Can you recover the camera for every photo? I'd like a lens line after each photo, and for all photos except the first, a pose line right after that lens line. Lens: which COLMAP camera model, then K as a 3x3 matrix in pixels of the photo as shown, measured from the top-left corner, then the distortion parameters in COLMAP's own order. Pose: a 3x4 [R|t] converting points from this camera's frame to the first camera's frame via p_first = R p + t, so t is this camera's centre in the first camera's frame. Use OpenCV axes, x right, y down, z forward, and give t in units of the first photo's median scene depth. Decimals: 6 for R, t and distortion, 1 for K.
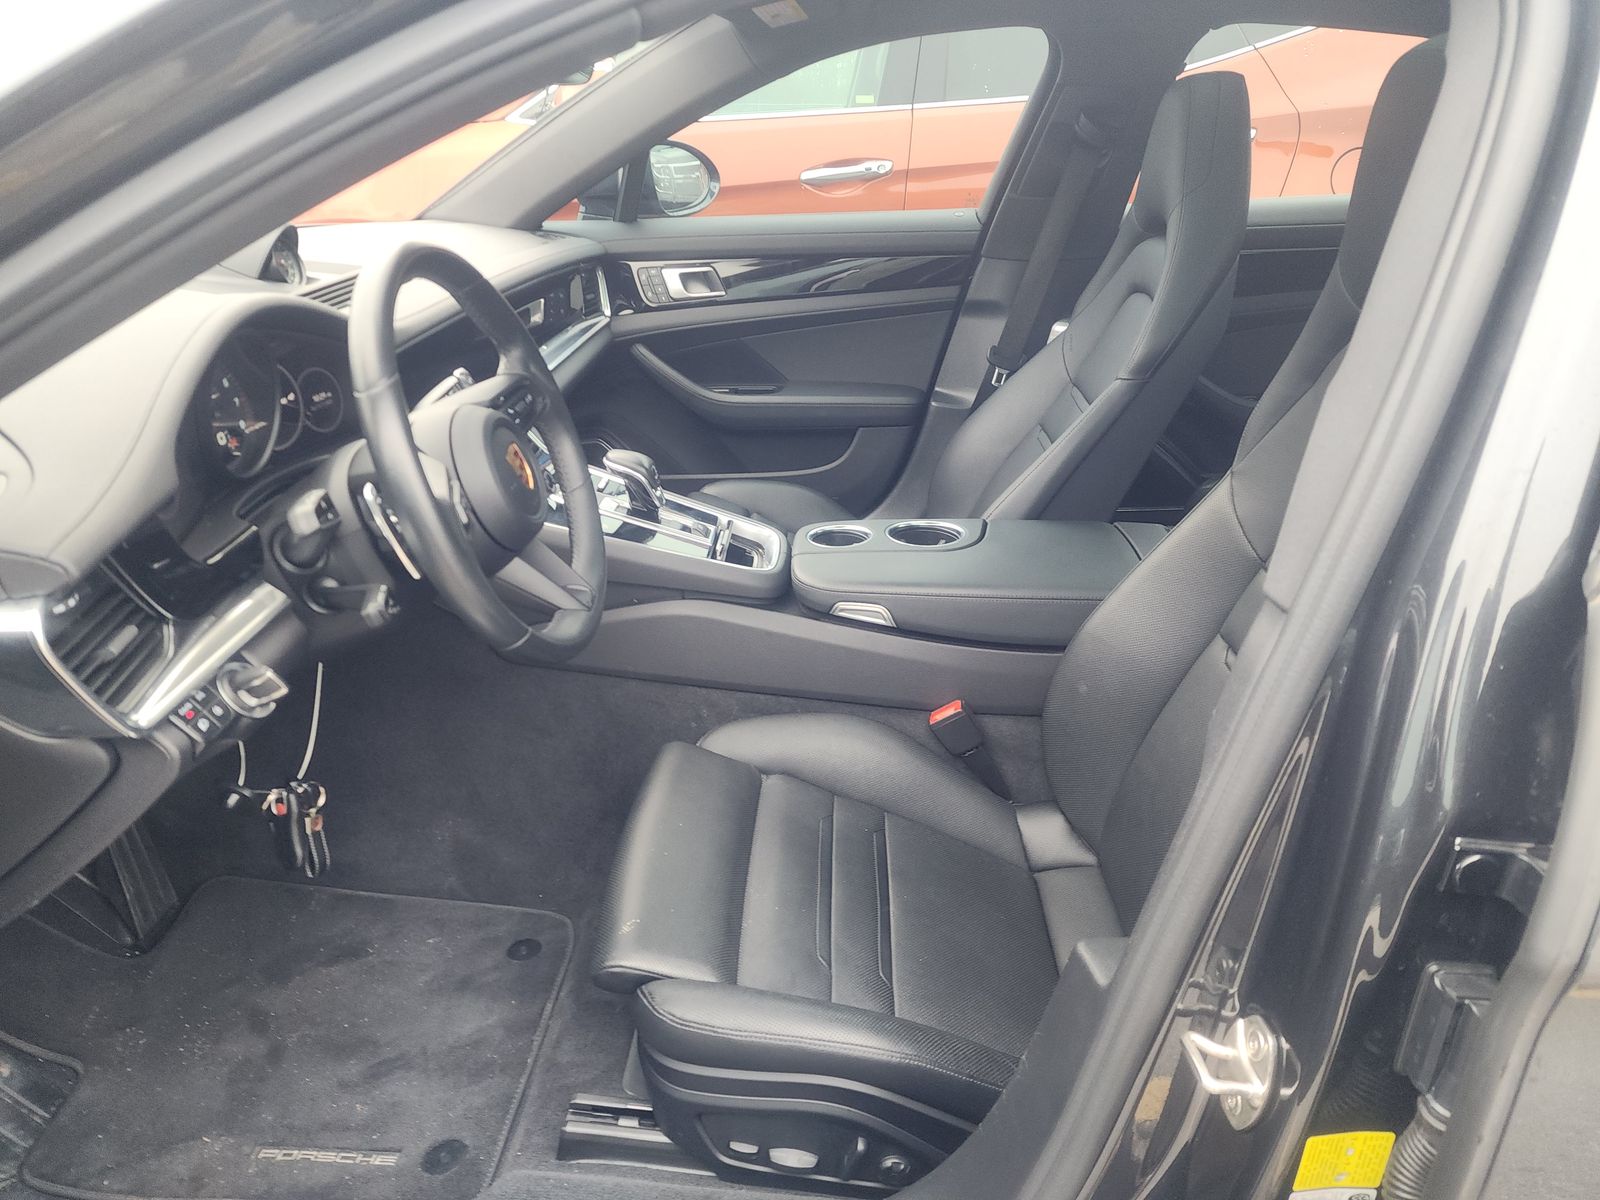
lens RADIAL K [[1098.3, 0, 810.8], [0, 1098.3, 604.9], [0, 0, 1]] dist [0.043251, -0.001271]
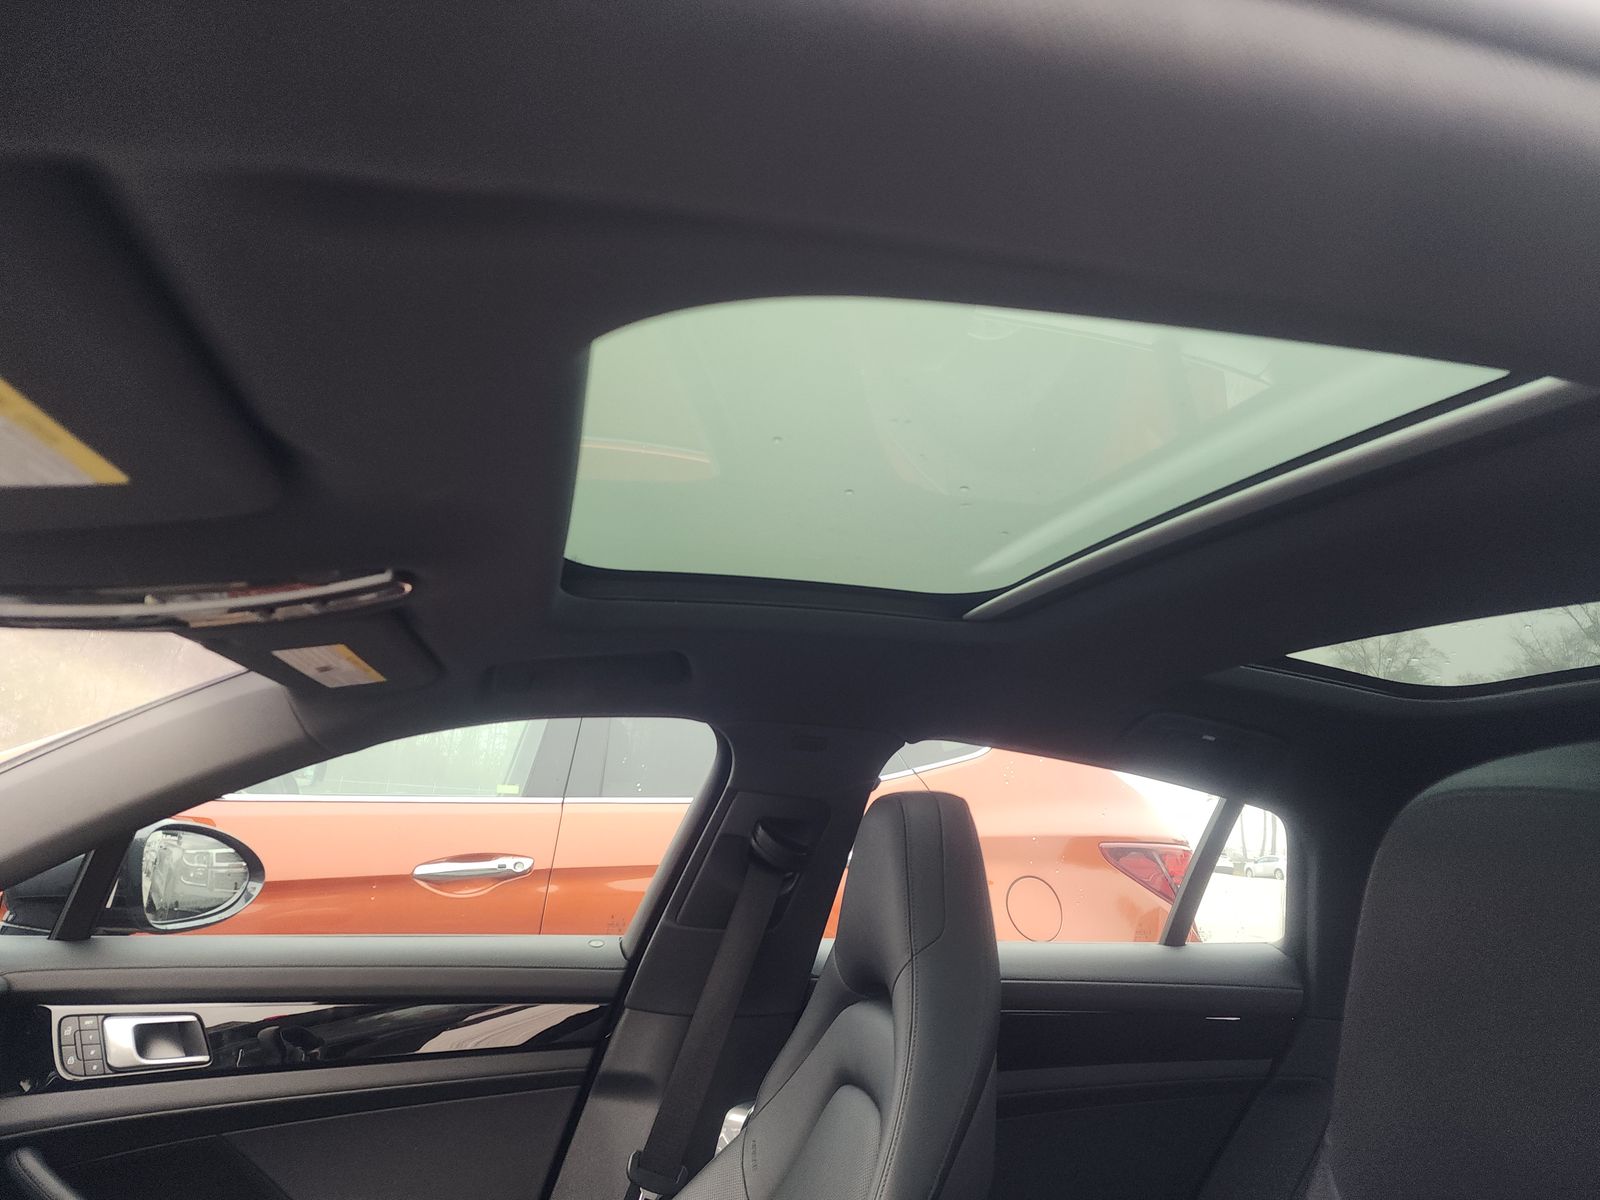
lens RADIAL K [[1061.1, 0, 800.0], [0, 1061.1, 600.0], [0, 0, 1]] dist [0.034295, -0.034350]
pose [[0.960454, 0.113371, 0.254312, 0.059061], [0.053021, 0.822173, -0.566763, -0.136301], [-0.273343, 0.557834, 0.783648, 0.293665]]
